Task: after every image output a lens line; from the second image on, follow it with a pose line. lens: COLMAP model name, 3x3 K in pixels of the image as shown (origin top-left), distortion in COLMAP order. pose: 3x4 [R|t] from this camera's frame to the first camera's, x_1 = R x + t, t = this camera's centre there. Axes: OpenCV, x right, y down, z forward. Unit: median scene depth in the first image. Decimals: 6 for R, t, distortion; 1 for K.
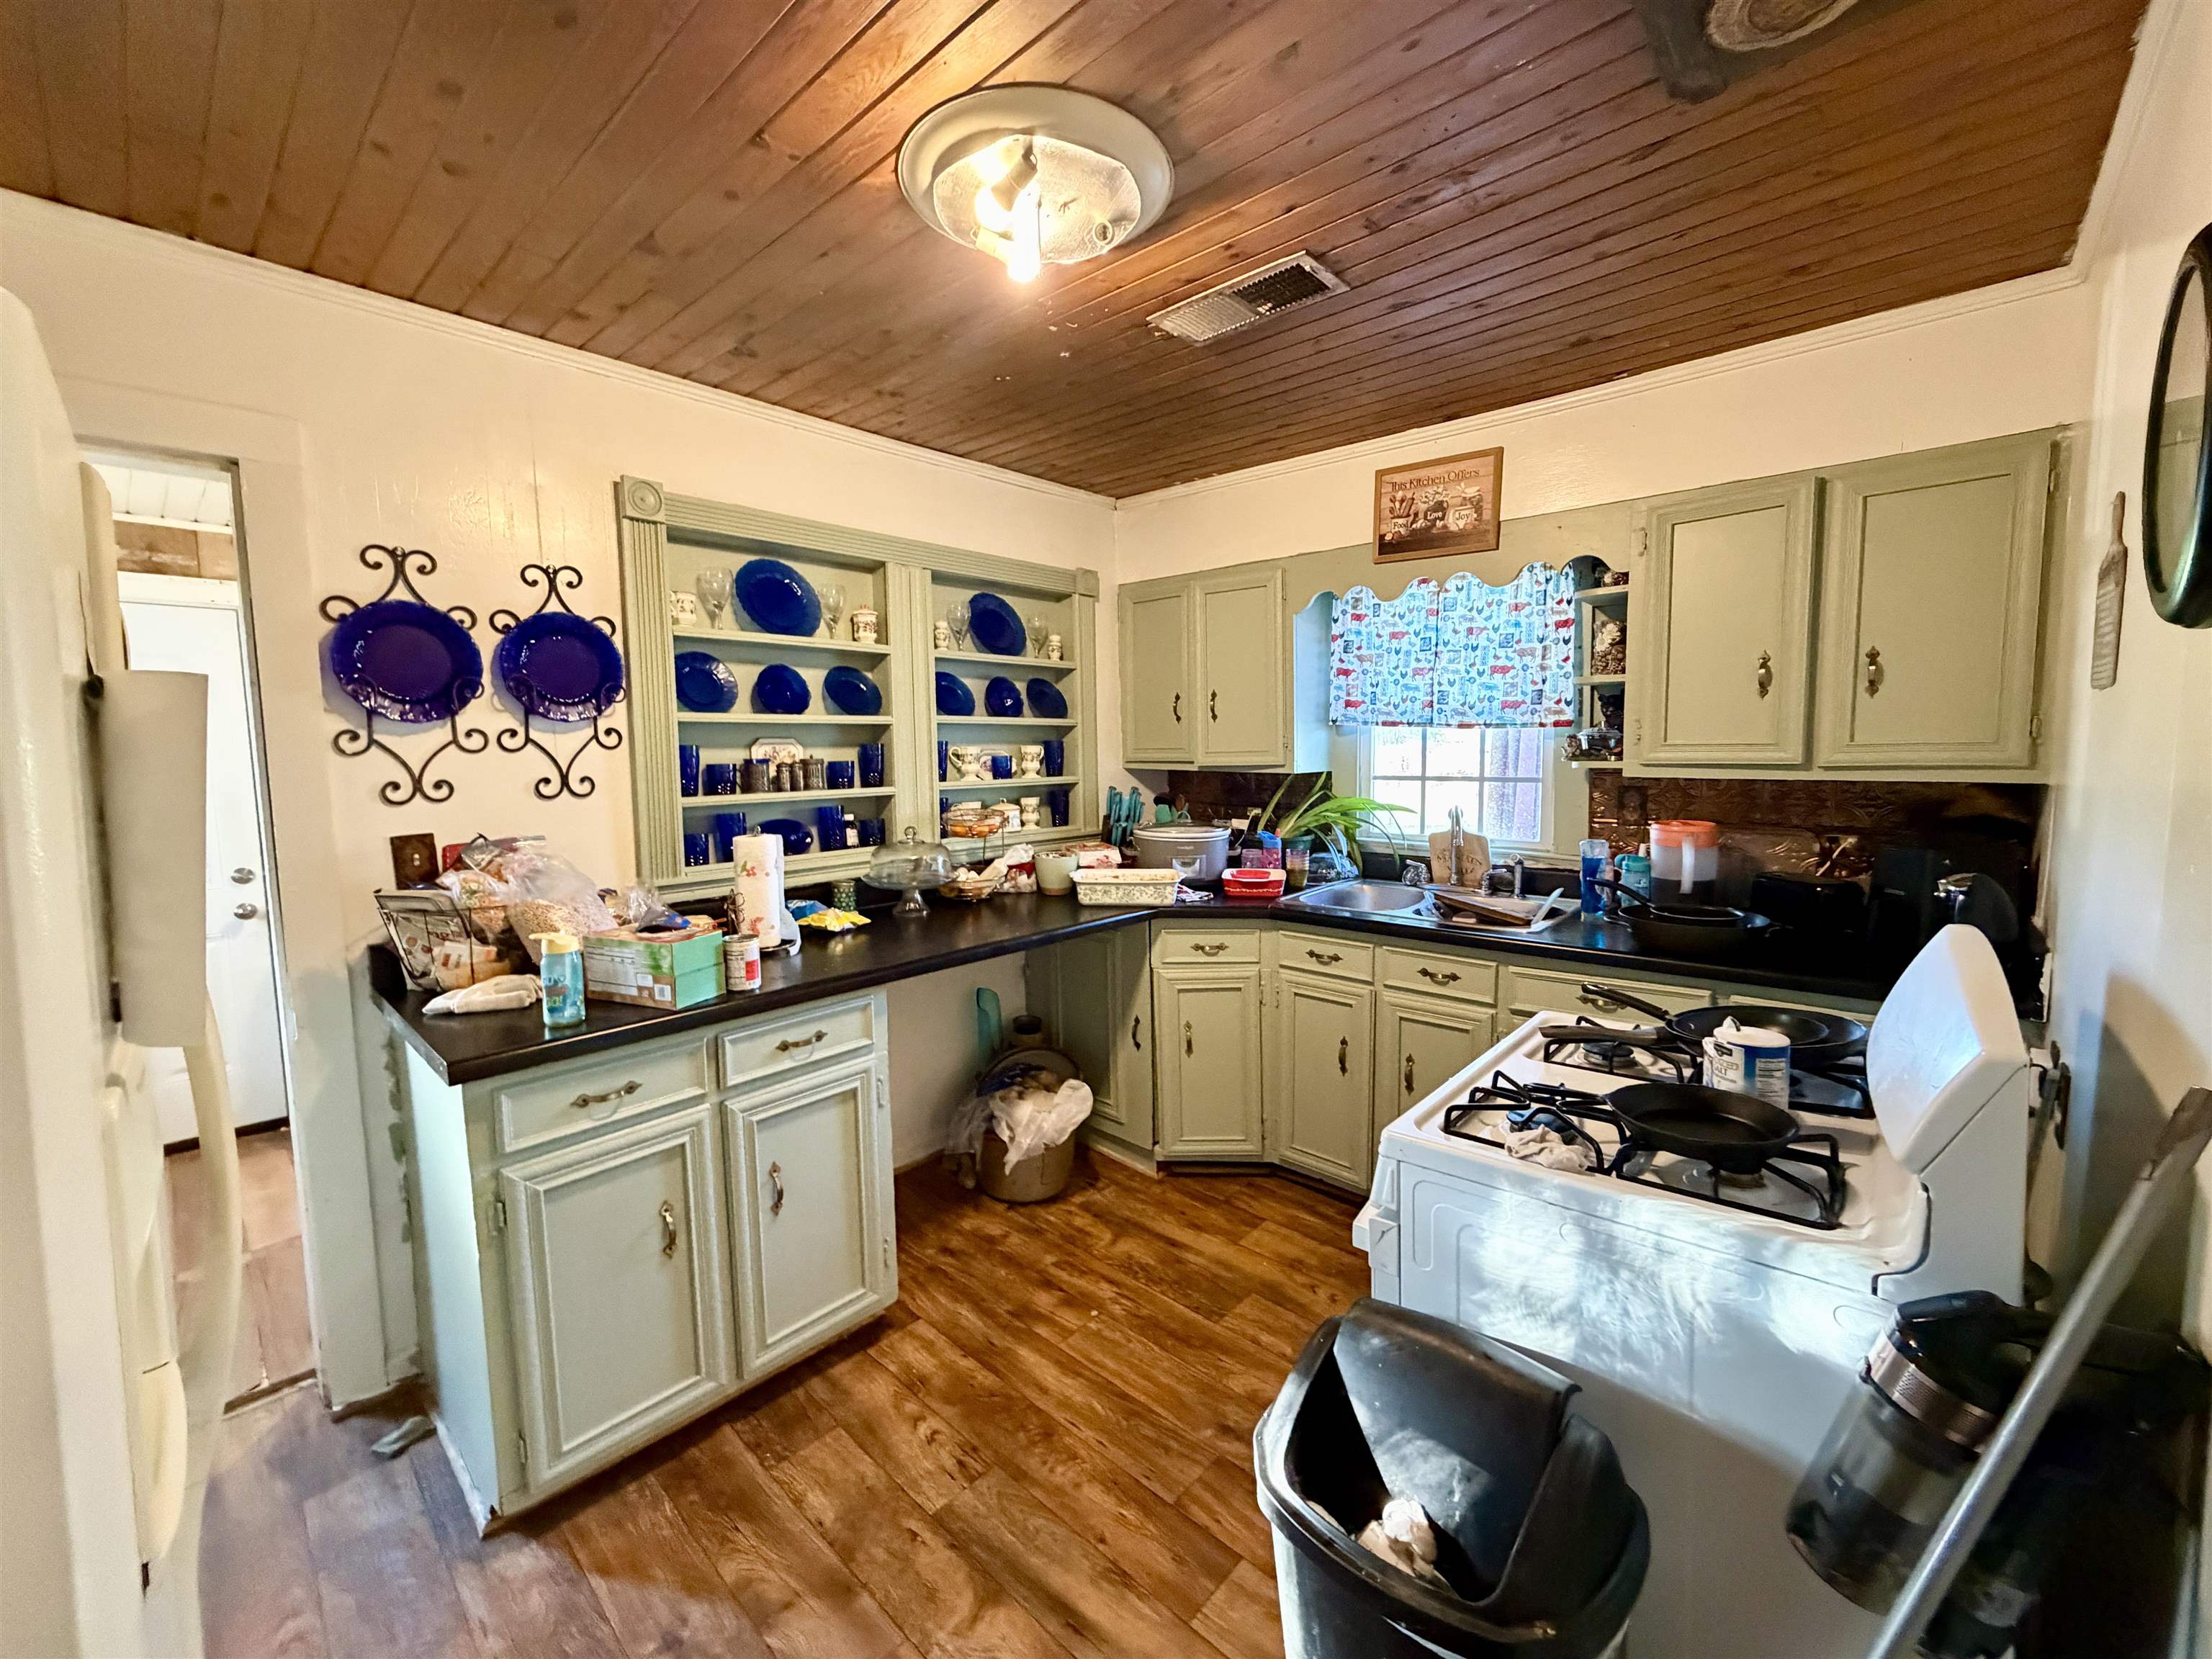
lens RADIAL K [[883.3, 0, 1102.8], [0, 883.3, 828.0], [0, 0, 1]] dist [0.002118, -0.001138]
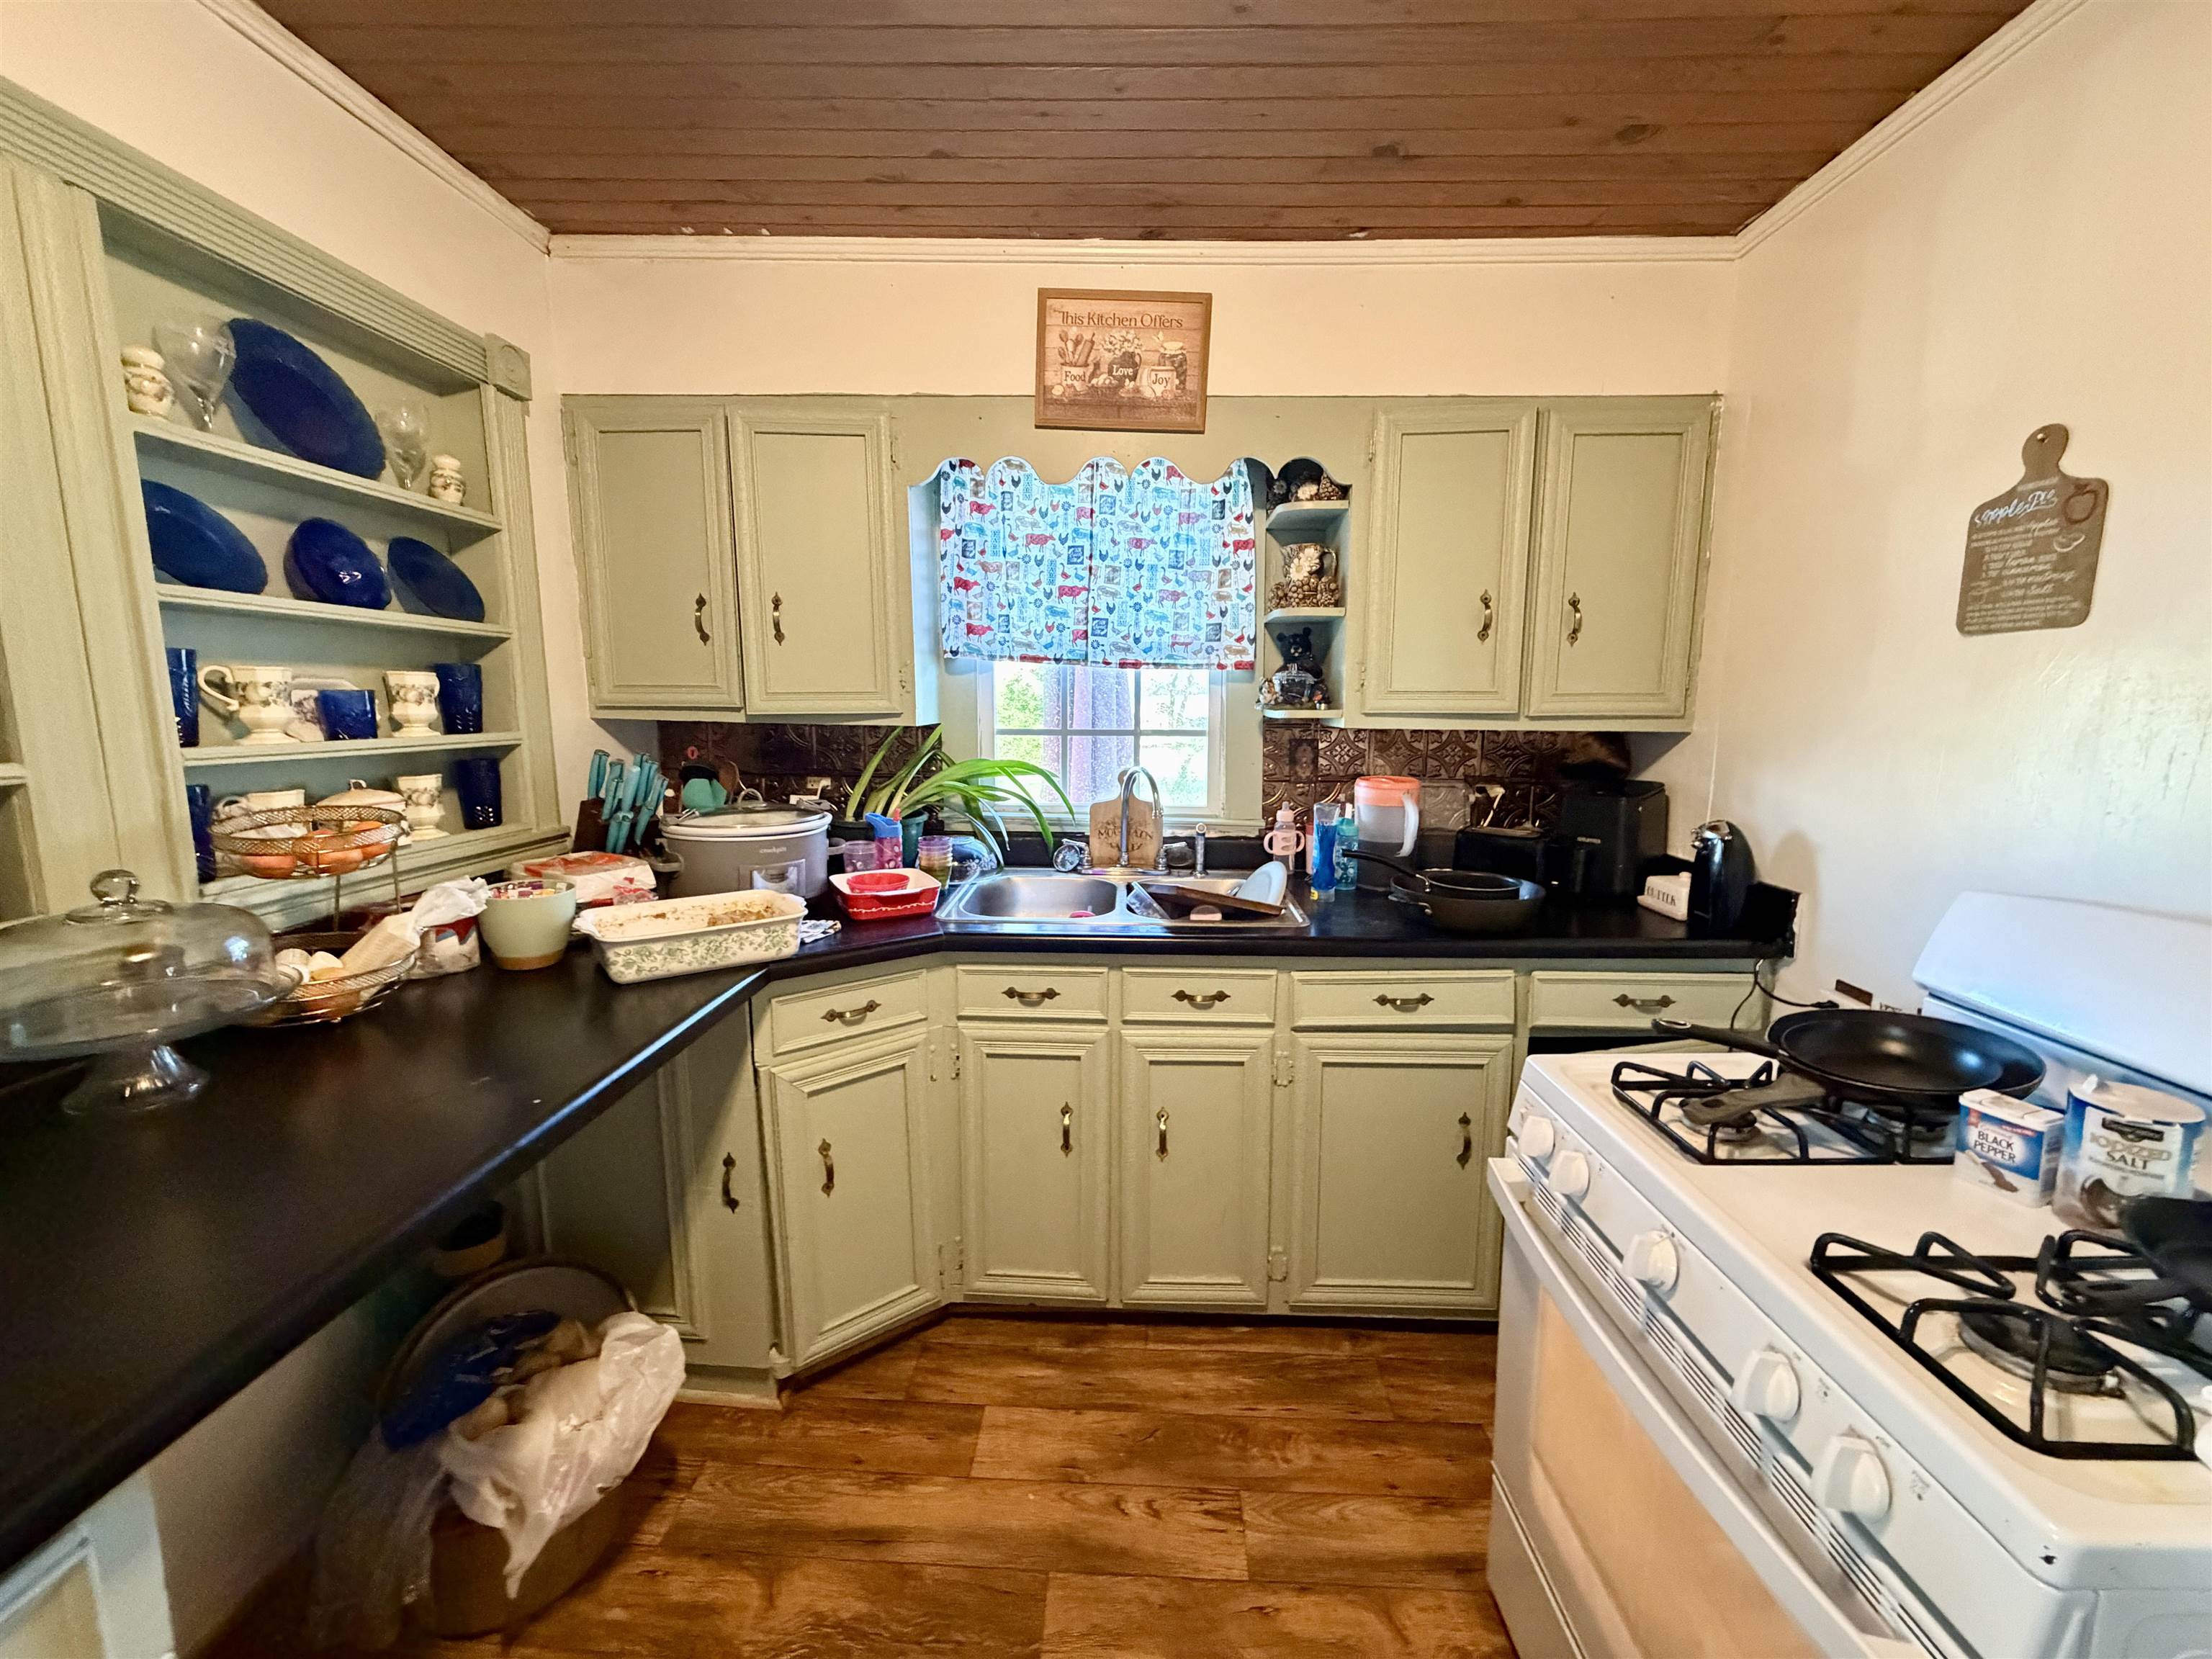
lens RADIAL K [[883.3, 0, 1105.7], [0, 883.3, 826.6], [0, 0, 1]] dist [0.002118, -0.001138]
pose [[0.762032, -0.075517, 0.643120, -0.141135], [0.044308, 0.996930, 0.064561, -0.026467], [-0.646021, -0.020702, 0.763039, 0.461246]]
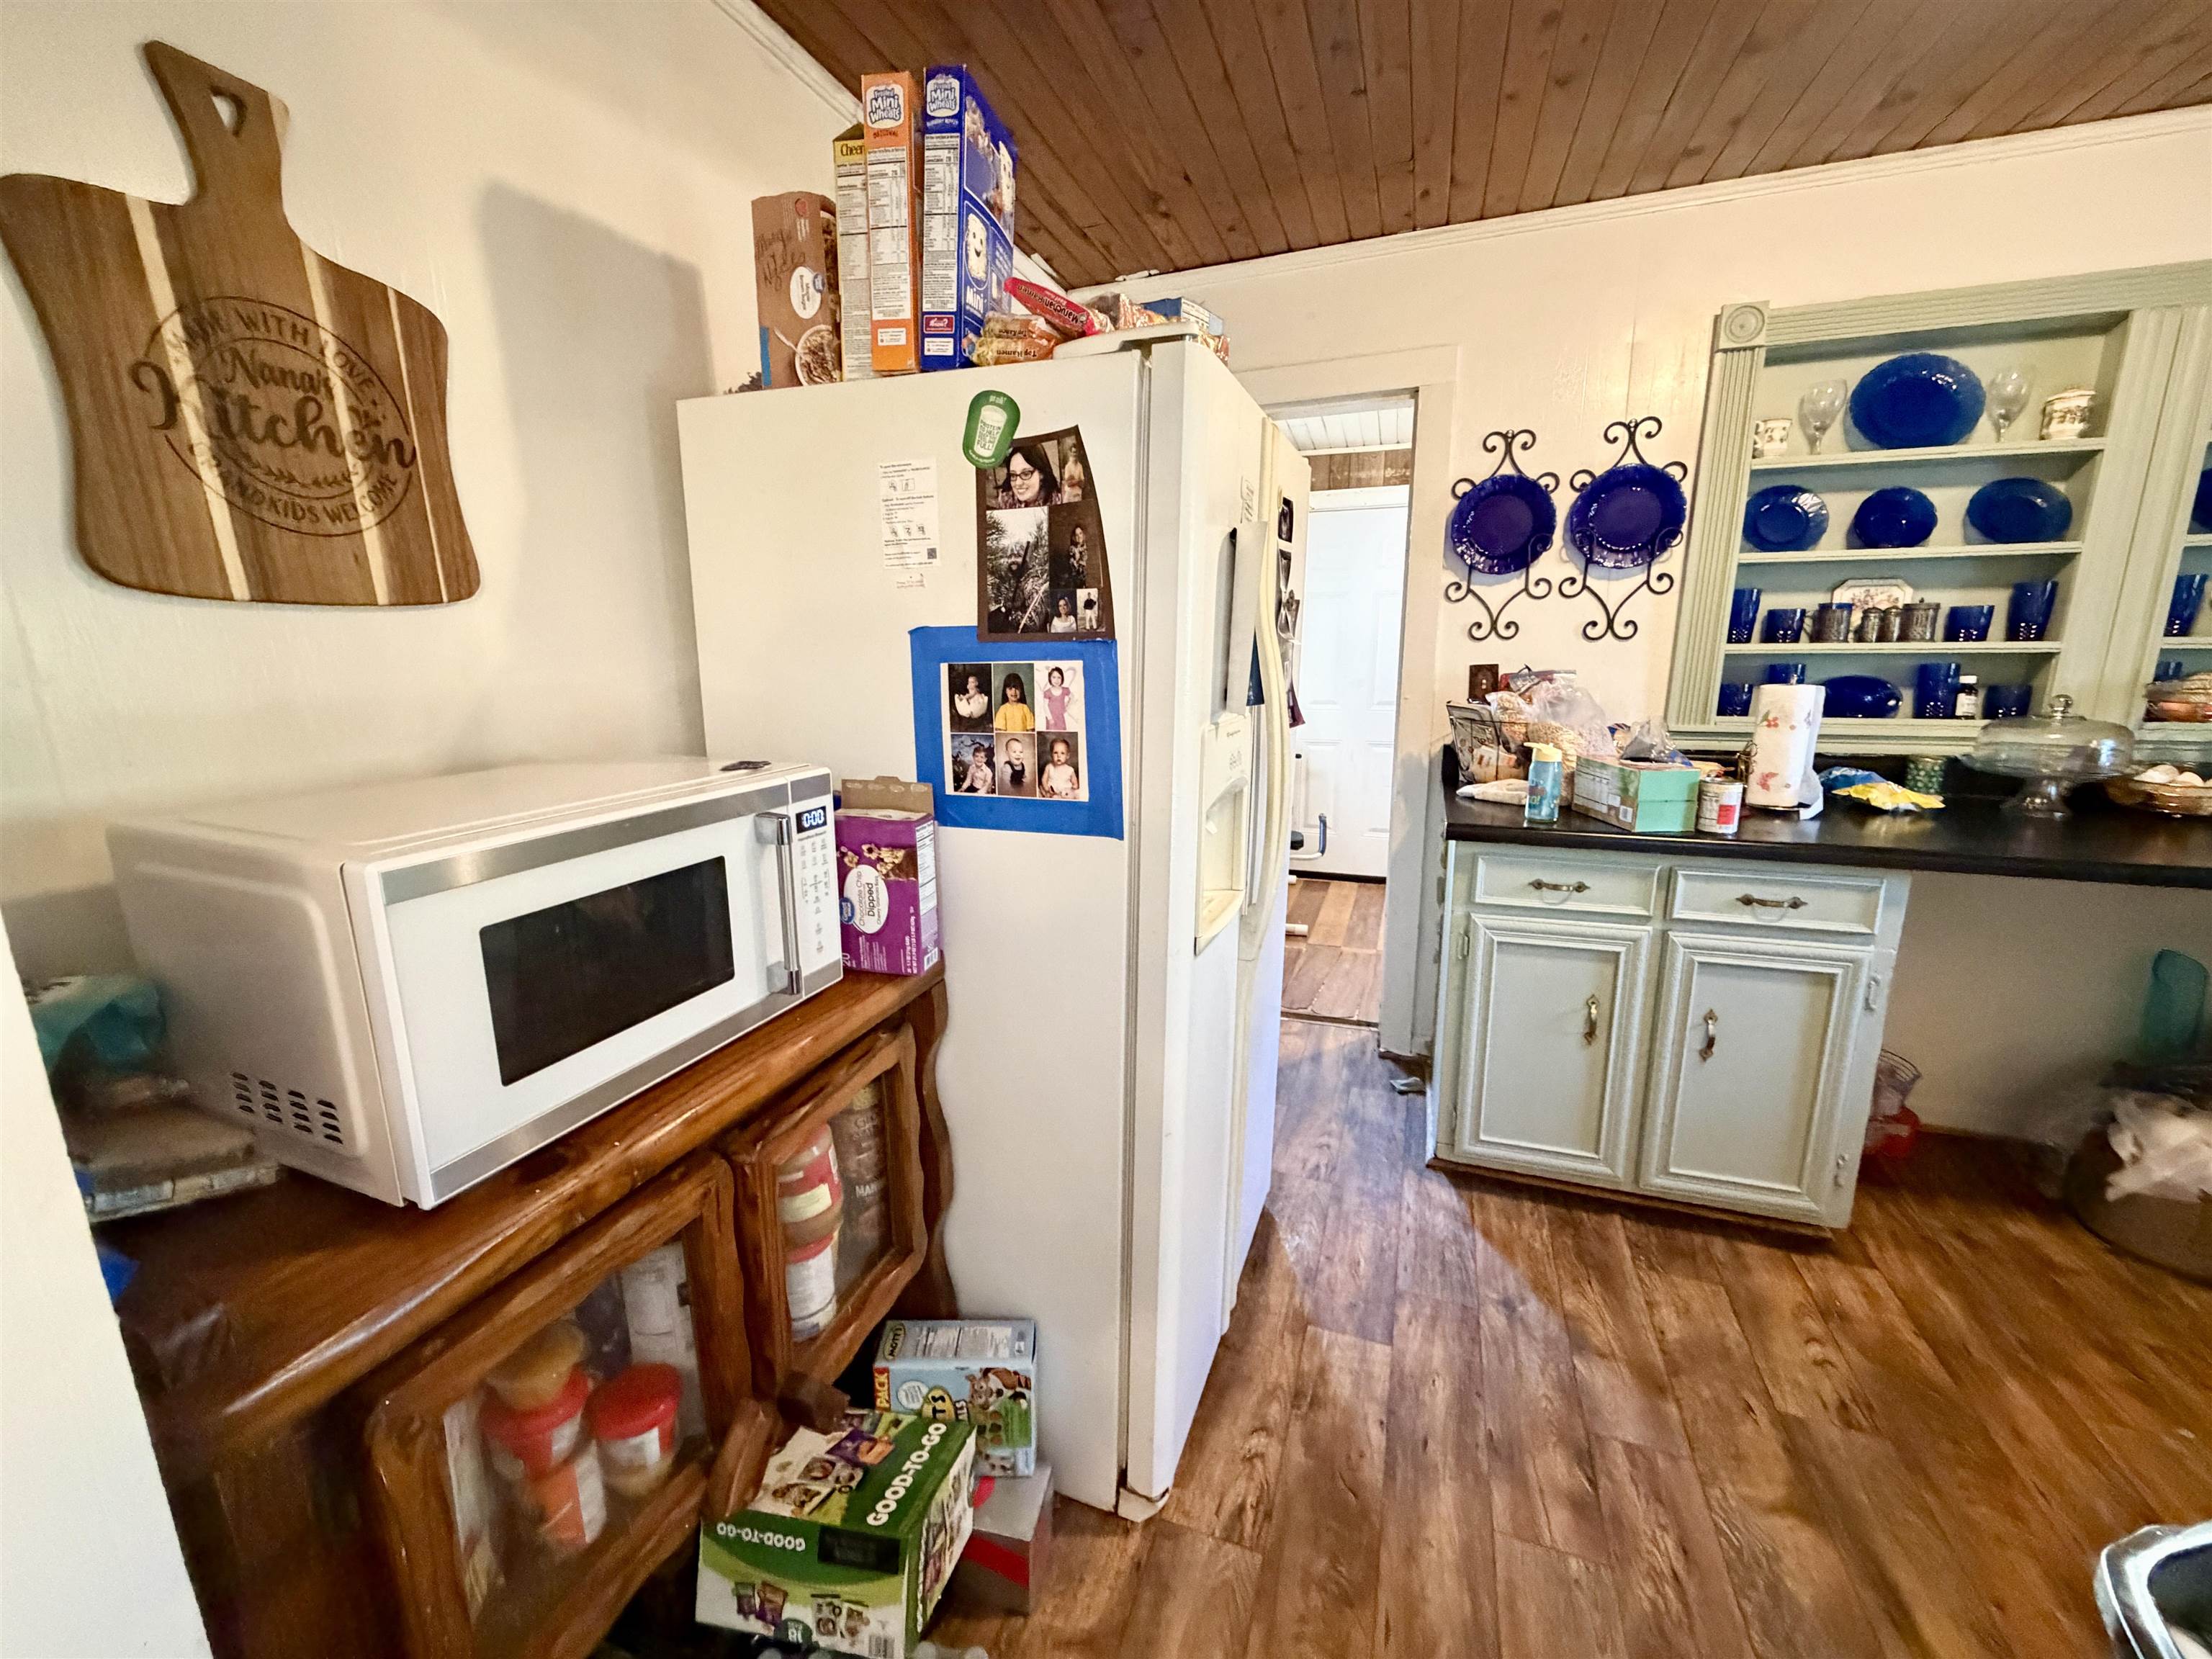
lens RADIAL K [[883.3, 0, 1098.0], [0, 883.3, 831.6], [0, 0, 1]] dist [0.002118, -0.001138]
pose [[0.383813, 0.206092, -0.900119, 0.159776], [-0.078596, 0.978530, 0.190532, 0.033007], [0.920060, -0.002383, 0.391770, -0.021833]]
